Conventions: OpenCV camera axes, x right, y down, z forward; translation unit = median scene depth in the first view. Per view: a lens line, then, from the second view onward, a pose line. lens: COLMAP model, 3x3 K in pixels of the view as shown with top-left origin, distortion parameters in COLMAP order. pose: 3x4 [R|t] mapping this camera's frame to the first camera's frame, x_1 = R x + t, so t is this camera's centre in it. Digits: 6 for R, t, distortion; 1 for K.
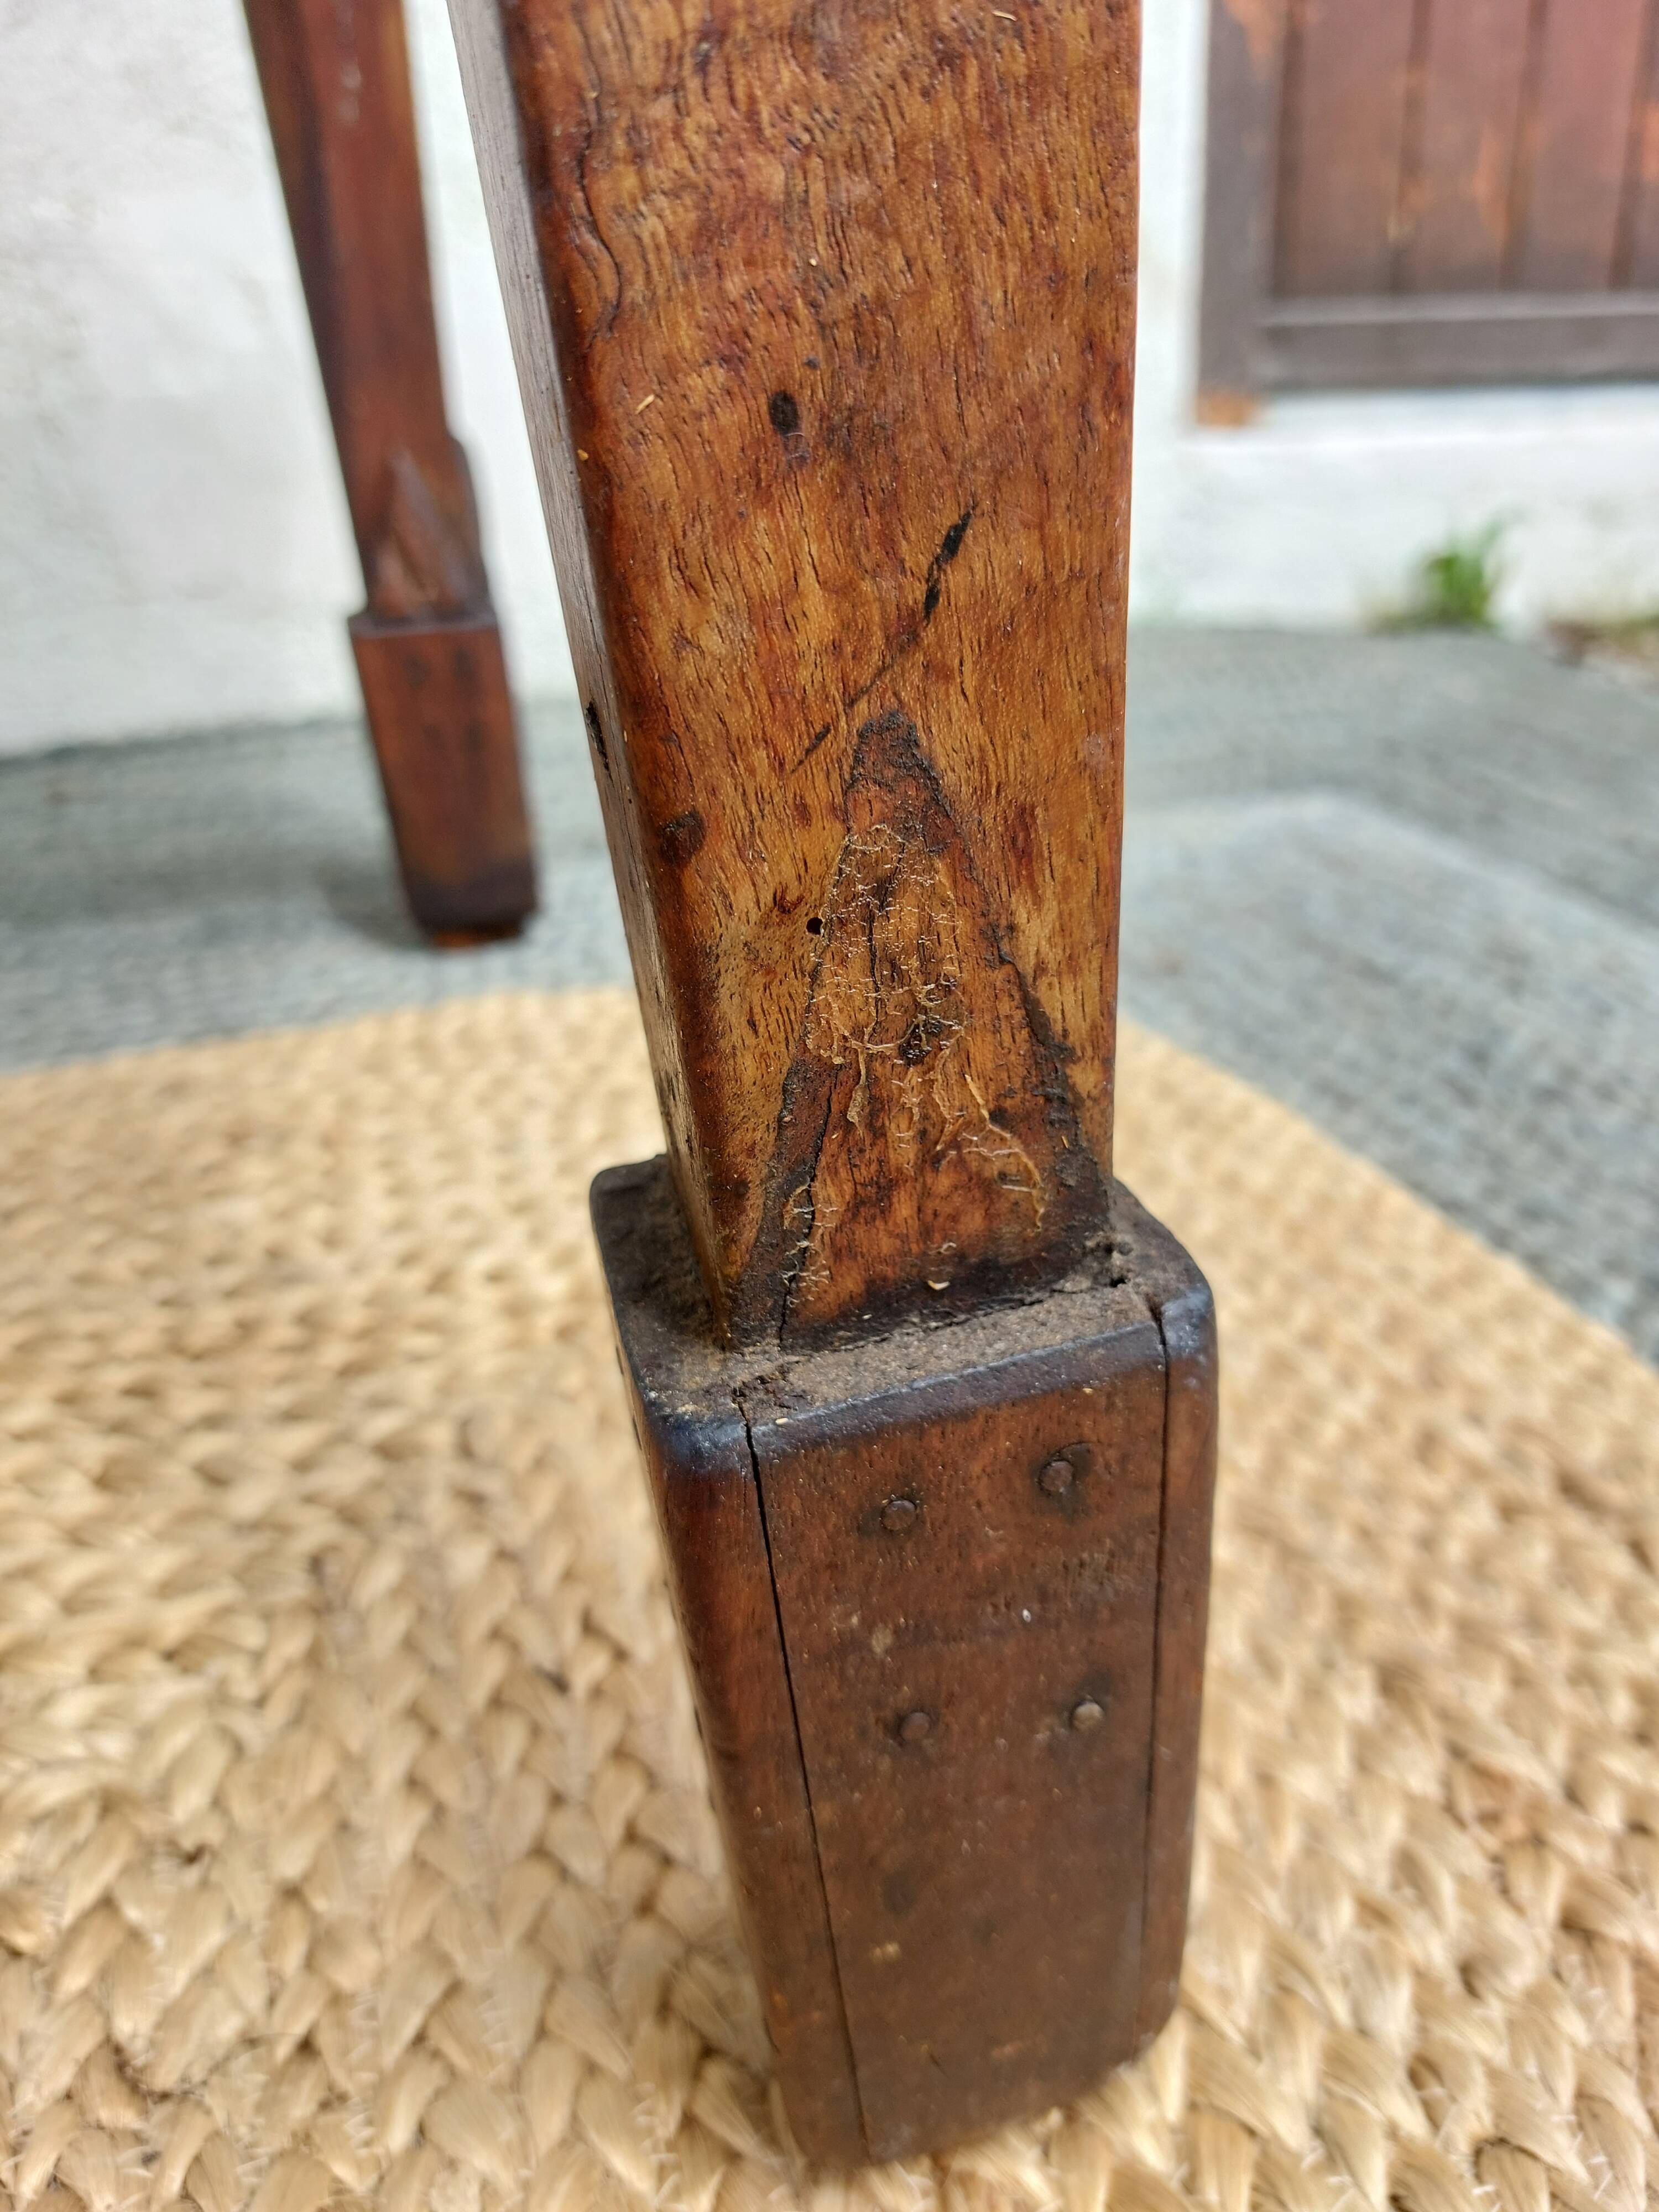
lens RADIAL K [[1695.2, 0, 835.5], [0, 1695.2, 1067.9], [0, 0, 1]] dist [-0.017123, -0.027516]
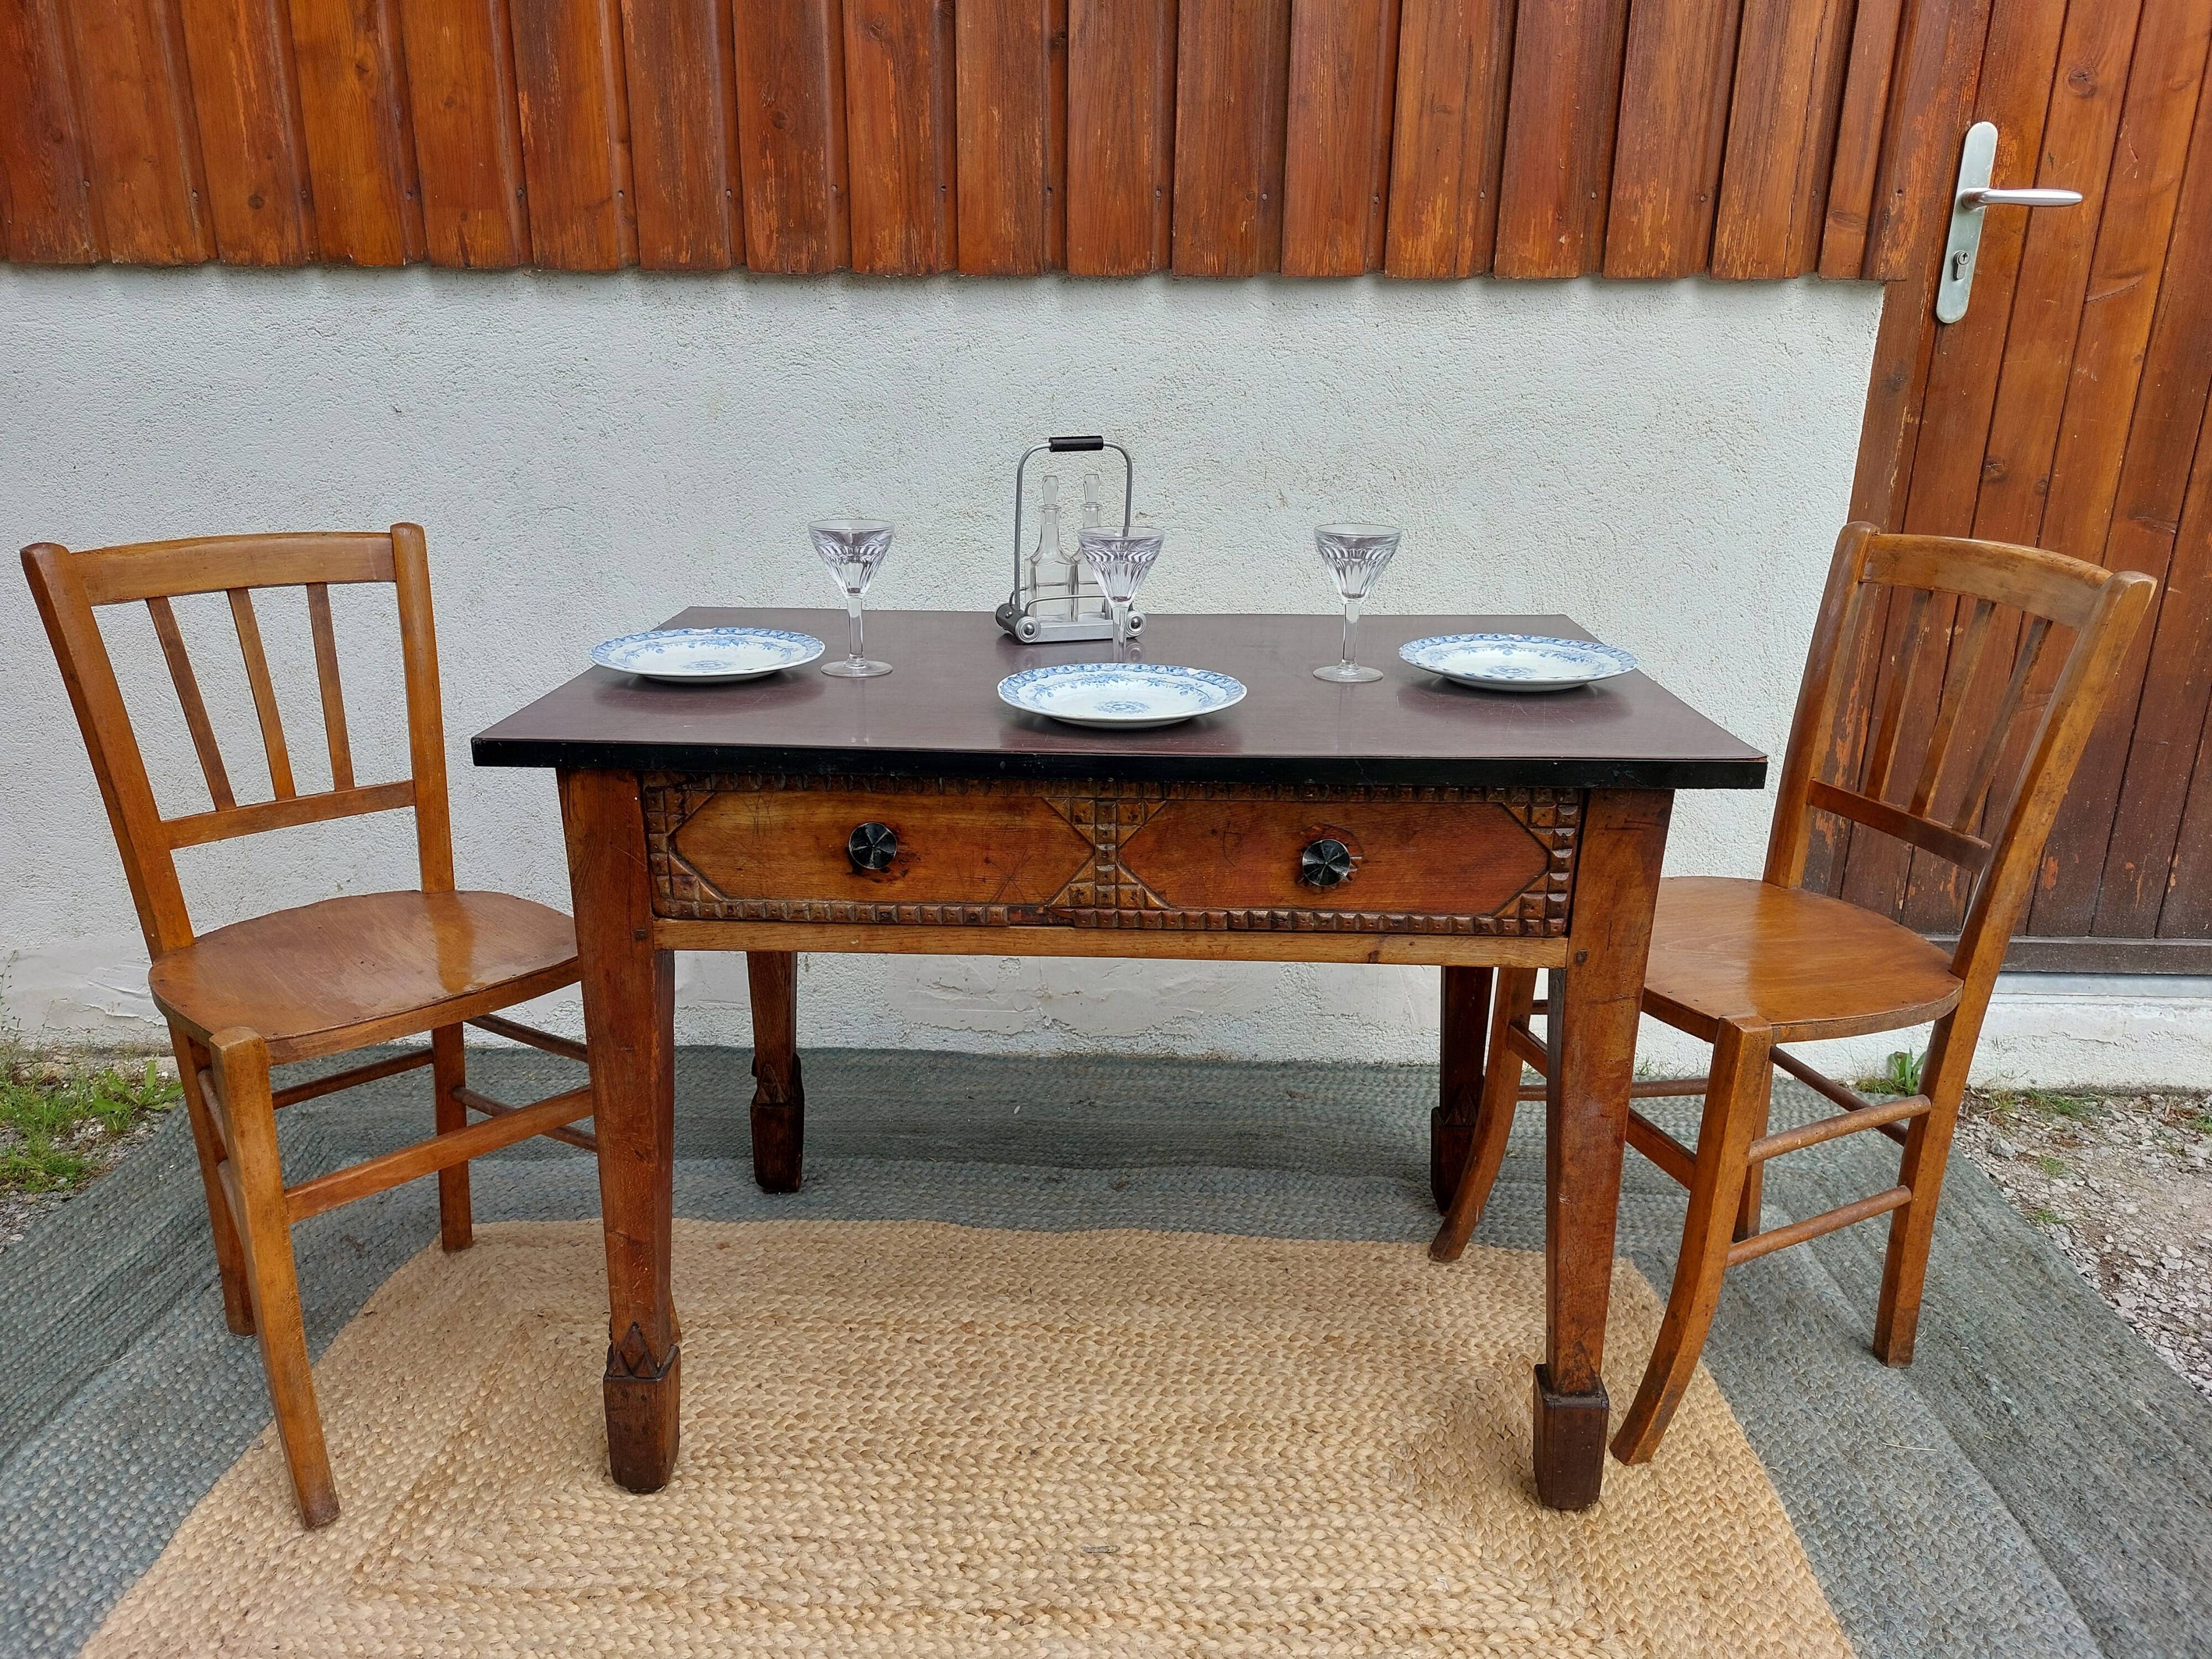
lens RADIAL K [[1570.4, 0, 1086.2], [0, 1570.4, 855.8], [0, 0, 1]] dist [0.062671, -0.063572]
pose [[0.943122, 0.148820, -0.297278, -0.178198], [-0.172141, 0.983606, -0.053721, -0.991598], [0.284410, 0.101840, 0.953278, -4.510238]]
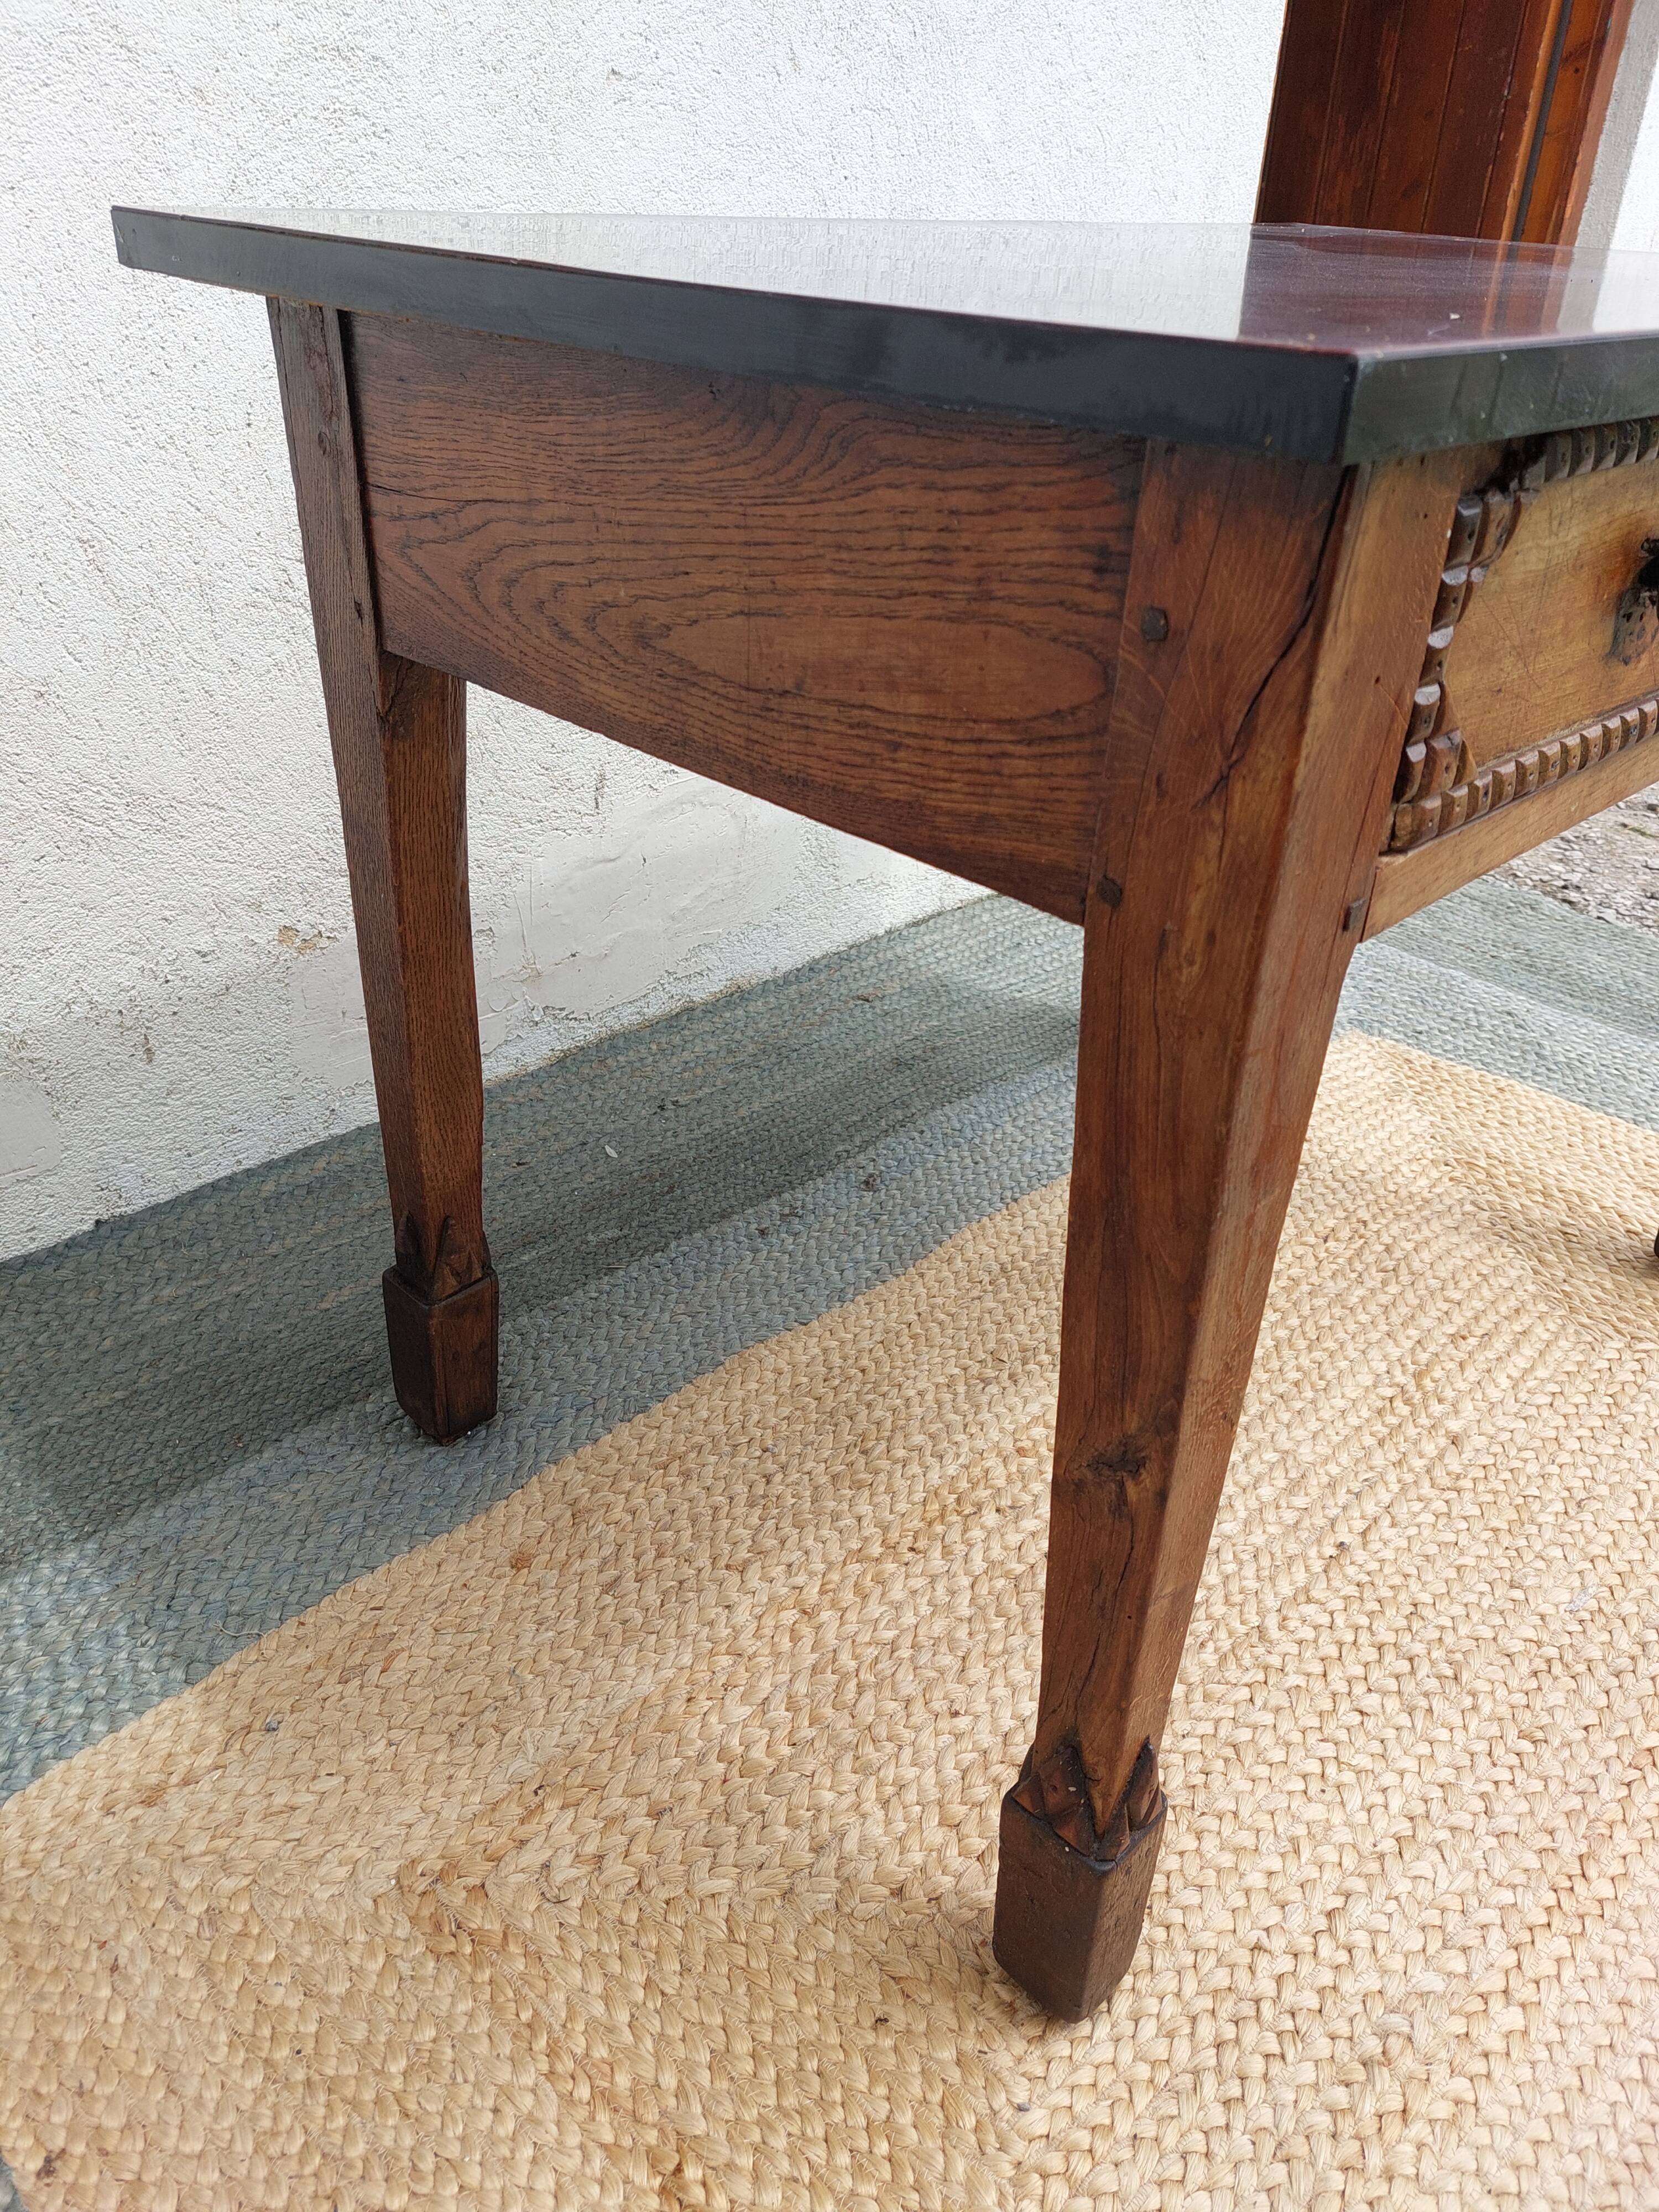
lens RADIAL K [[1631.5, 0, 832.1], [0, 1631.5, 1113.0], [0, 0, 1]] dist [0.015759, -0.023005]
pose [[0.880810, -0.167316, 0.442921, -3.914341], [0.115526, 0.983152, 0.141650, -0.875906], [-0.459159, -0.073598, 0.885300, -2.031535]]
